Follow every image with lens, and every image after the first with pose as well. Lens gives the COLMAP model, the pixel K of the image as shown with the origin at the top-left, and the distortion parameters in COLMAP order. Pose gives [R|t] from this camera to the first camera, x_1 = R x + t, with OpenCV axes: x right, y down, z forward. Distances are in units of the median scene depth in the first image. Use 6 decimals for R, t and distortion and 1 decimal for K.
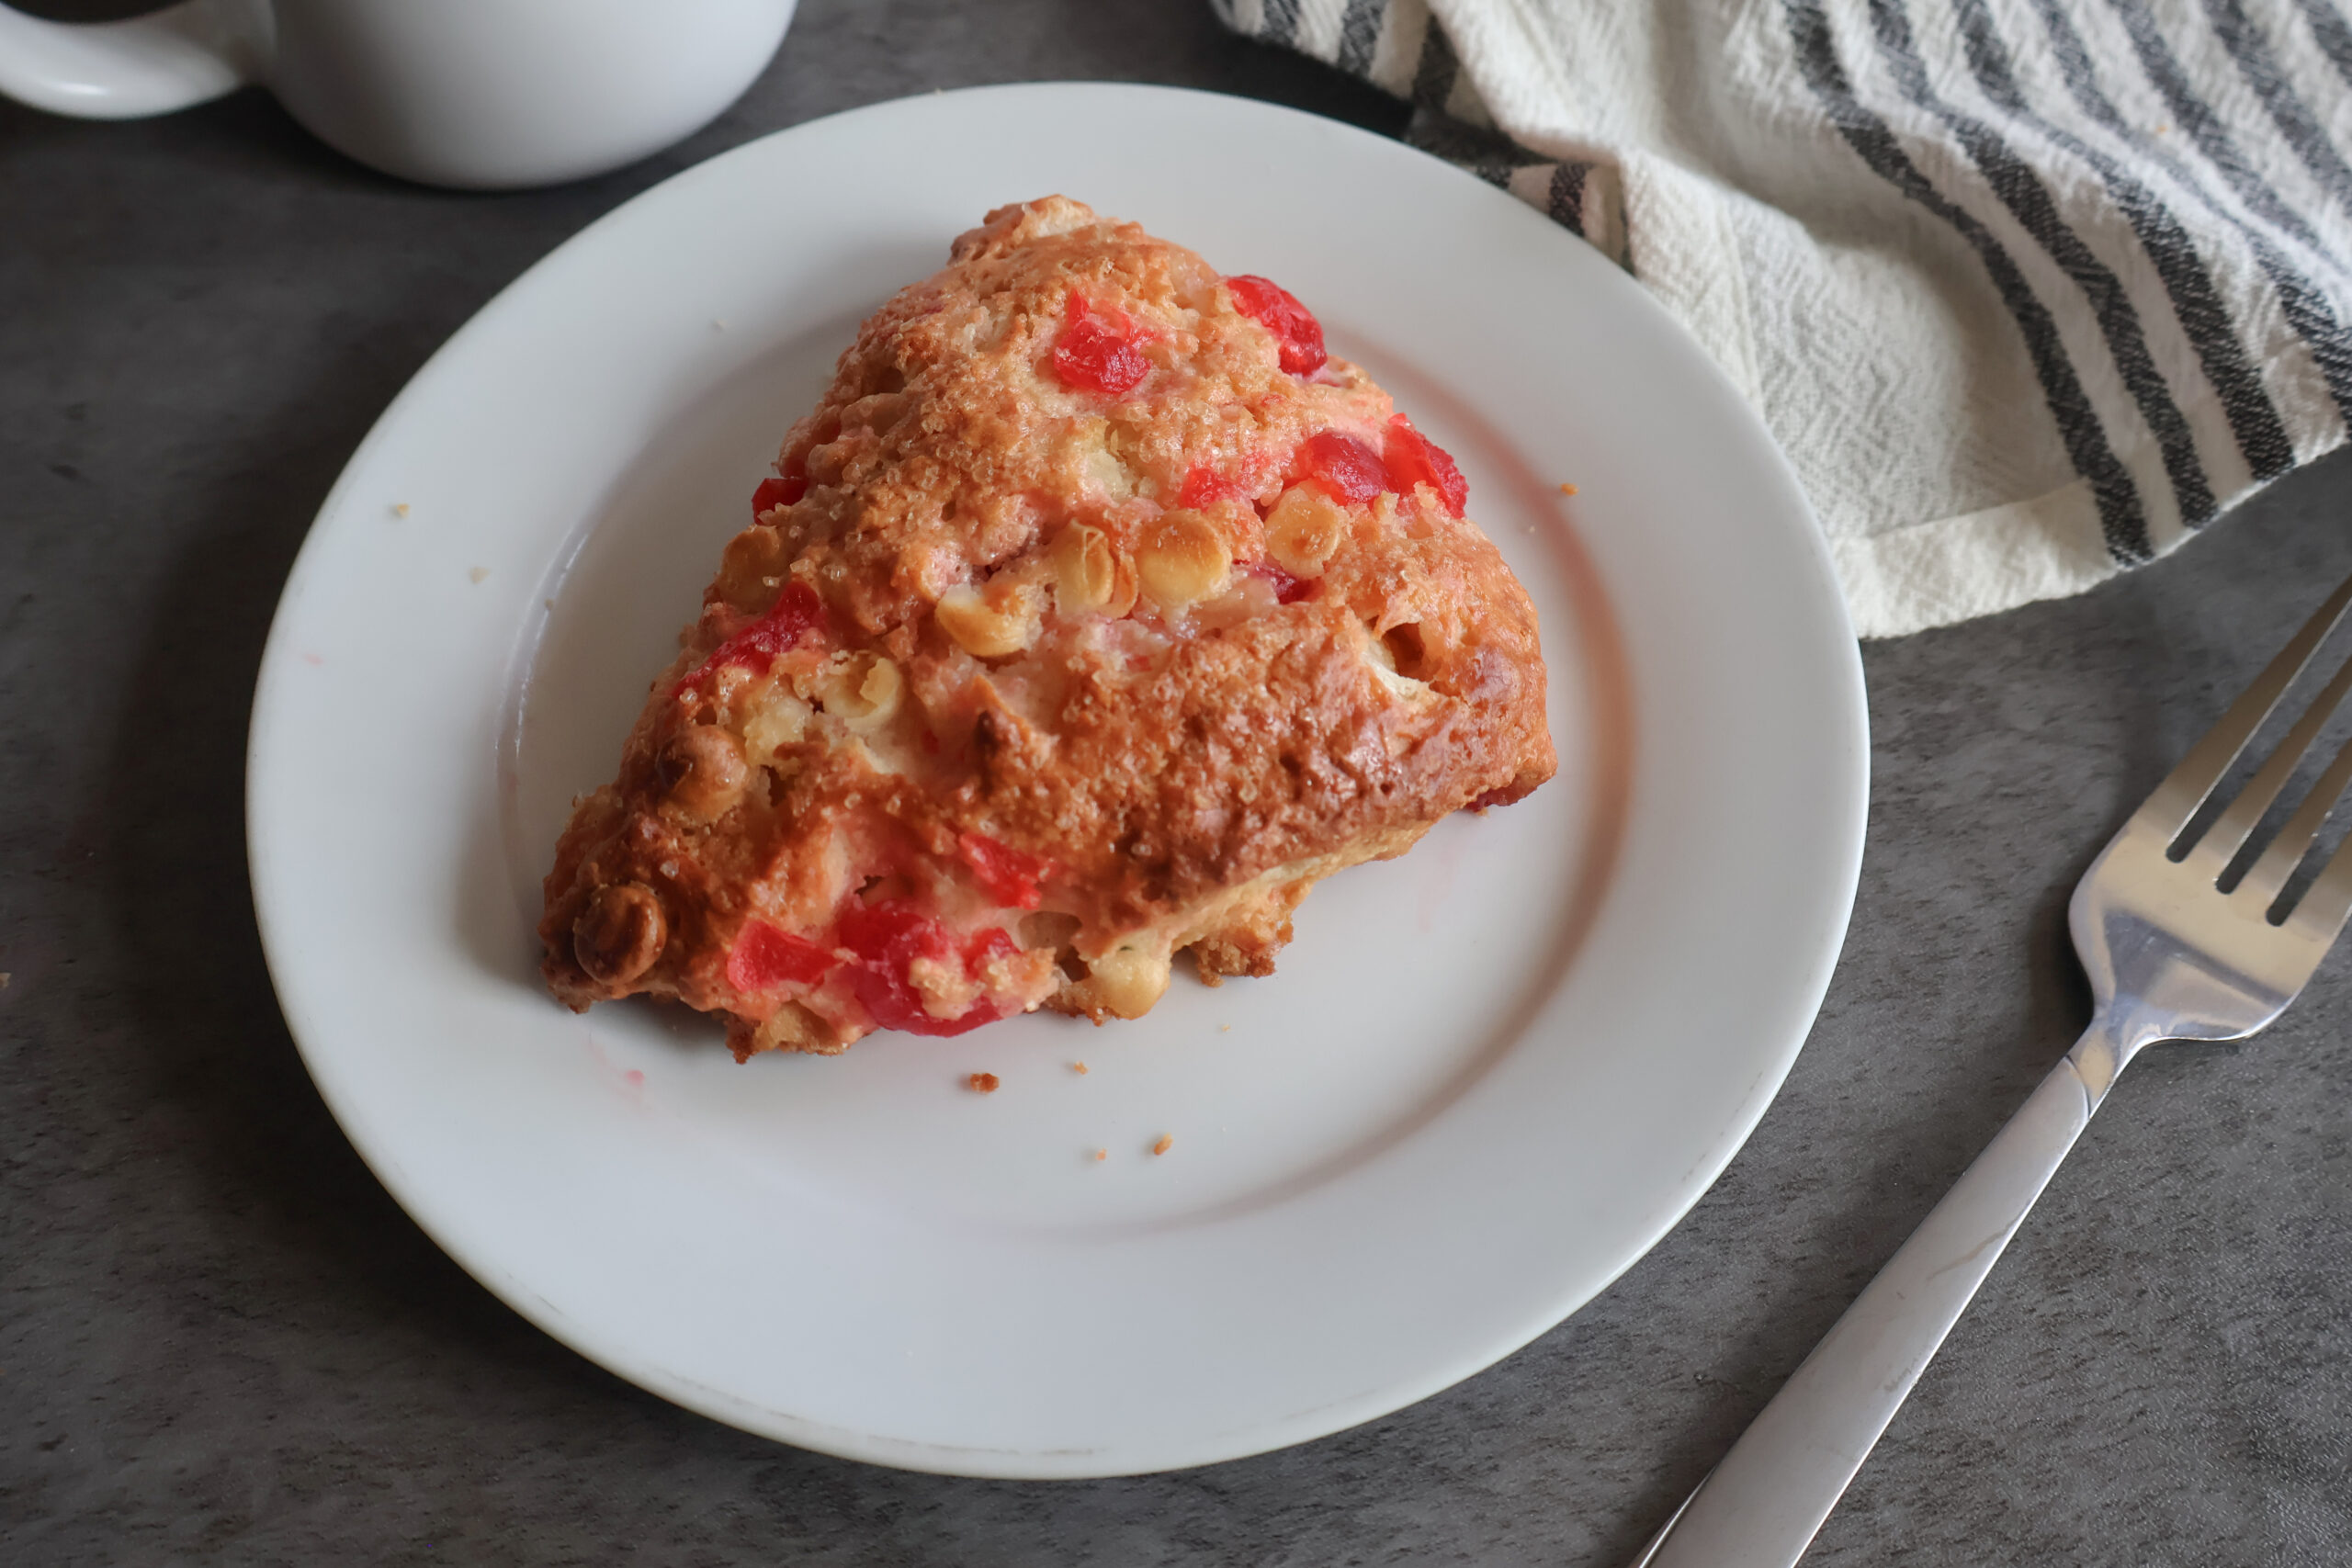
lens RADIAL K [[2523.1, 0, 1180.4], [0, 2523.1, 774.2], [0, 0, 1]] dist [0.001211, 0.000000]
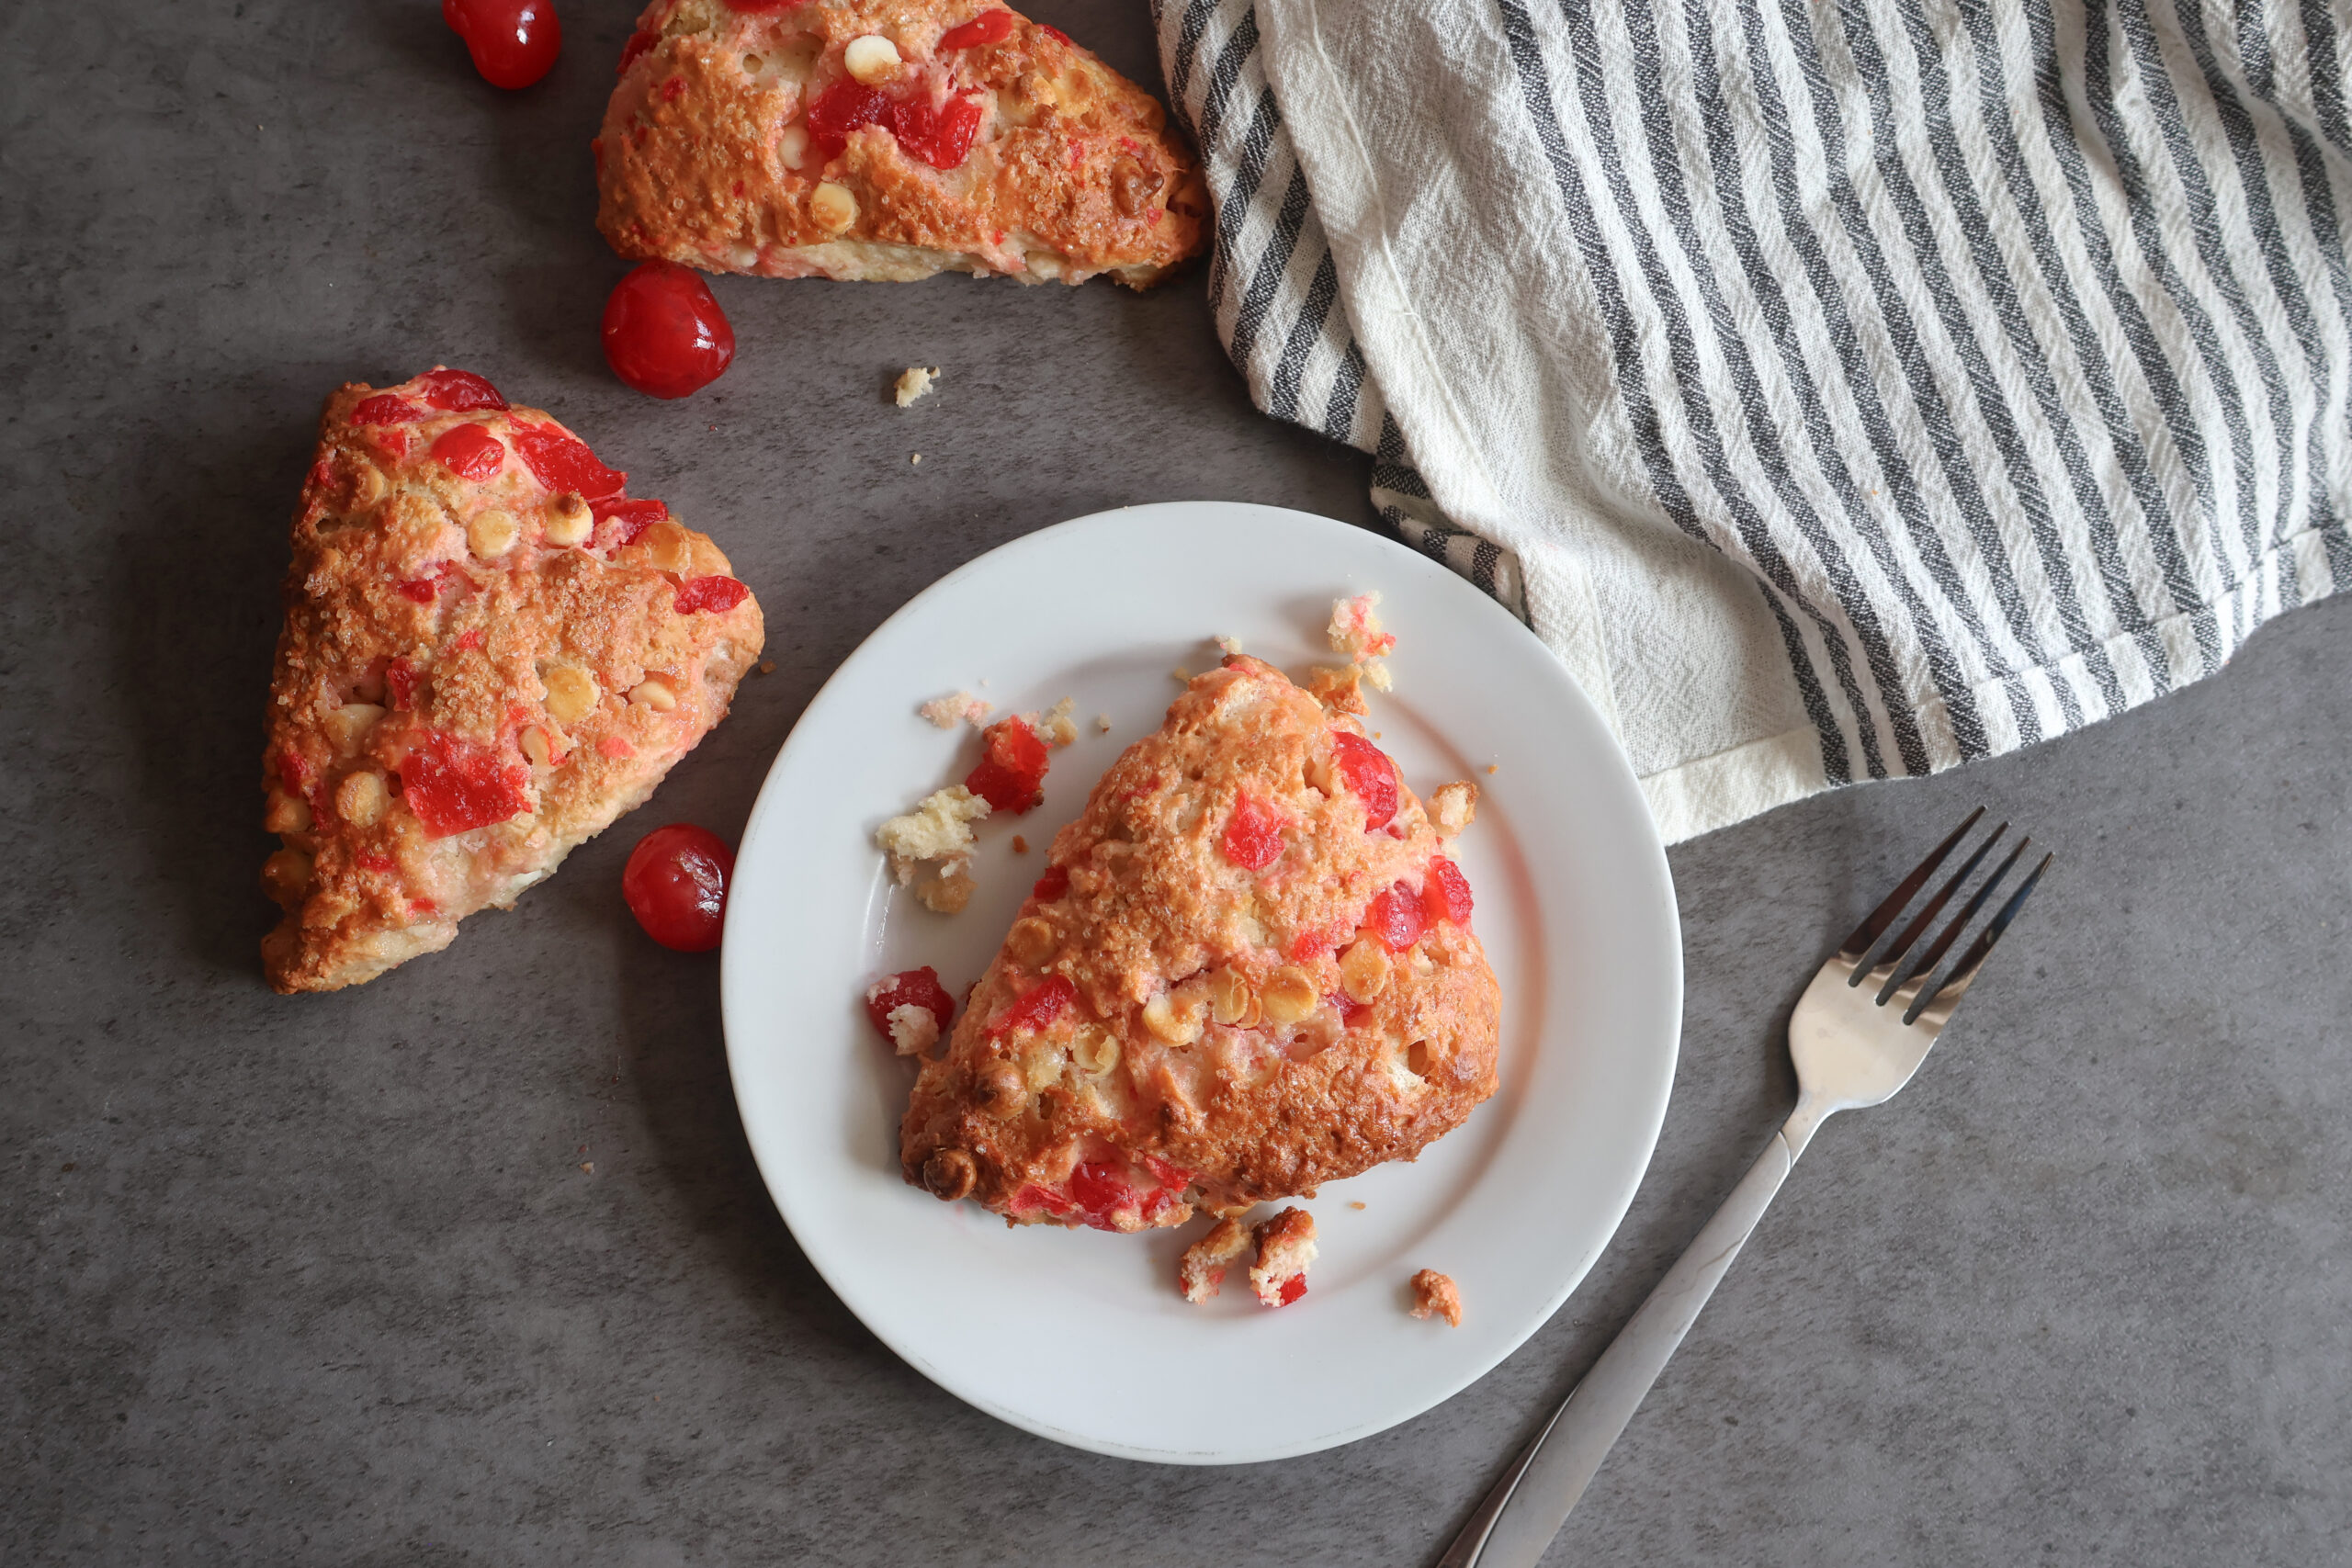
lens RADIAL K [[2523.1, 0, 1173.6], [0, 2523.1, 783.4], [0, 0, 1]] dist [0.001211, 0.000000]
pose [[0.996329, -0.084085, 0.016052, -0.072345], [0.071348, 0.919293, 0.387053, -0.737416], [-0.047302, -0.384487, 0.921918, -0.462496]]
